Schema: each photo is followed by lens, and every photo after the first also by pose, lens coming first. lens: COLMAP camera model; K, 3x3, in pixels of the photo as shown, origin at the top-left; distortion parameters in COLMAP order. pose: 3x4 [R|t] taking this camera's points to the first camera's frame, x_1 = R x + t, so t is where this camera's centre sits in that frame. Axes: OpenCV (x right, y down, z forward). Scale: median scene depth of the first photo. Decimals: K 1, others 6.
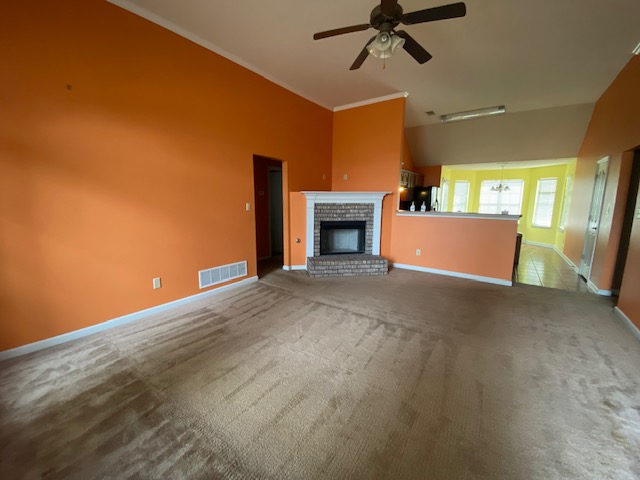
lens RADIAL K [[259.8, 0, 317.2], [0, 259.8, 240.4], [0, 0, 1]] dist [0.019503, -0.018967]
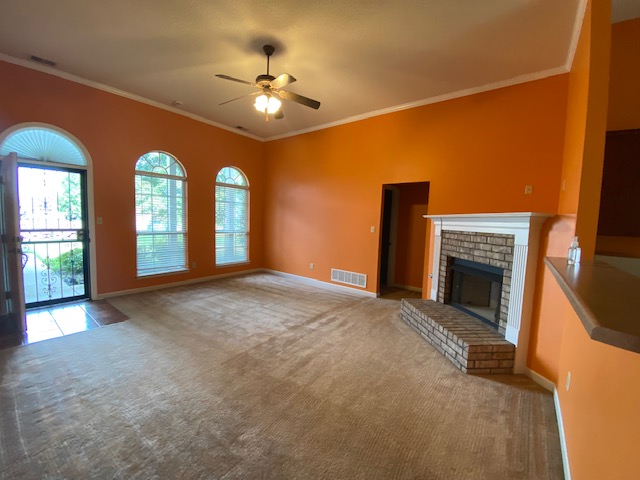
lens RADIAL K [[259.8, 0, 317.2], [0, 259.8, 240.4], [0, 0, 1]] dist [0.019503, -0.018967]
pose [[-0.049519, 0.069322, -0.996365, 0.726814], [-0.192813, 0.978159, 0.077638, -0.099640], [0.979985, 0.195956, -0.035071, 0.656275]]
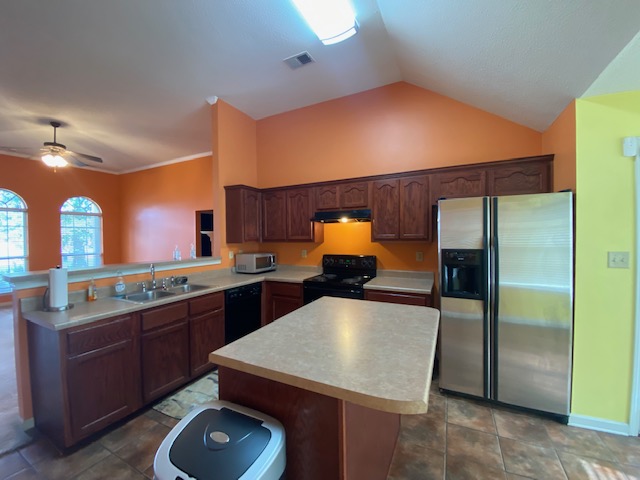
lens RADIAL K [[259.8, 0, 317.2], [0, 259.8, 240.4], [0, 0, 1]] dist [0.019503, -0.018967]
pose [[0.149315, 0.001663, -0.988788, 0.959323], [-0.143255, 0.989484, -0.019969, -0.159202], [0.978357, 0.144631, 0.147983, 1.029325]]
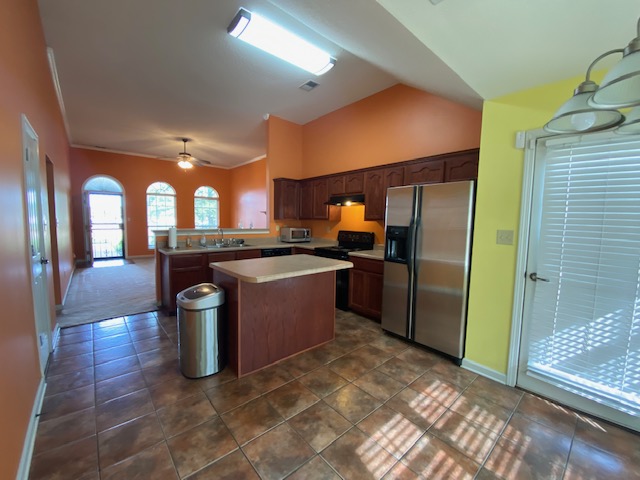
lens RADIAL K [[259.8, 0, 317.2], [0, 259.8, 240.4], [0, 0, 1]] dist [0.019503, -0.018967]
pose [[-0.232041, 0.061359, -0.970769, 1.099900], [-0.174505, 0.979191, 0.103603, -0.176916], [0.956925, 0.193444, -0.216505, 1.210903]]
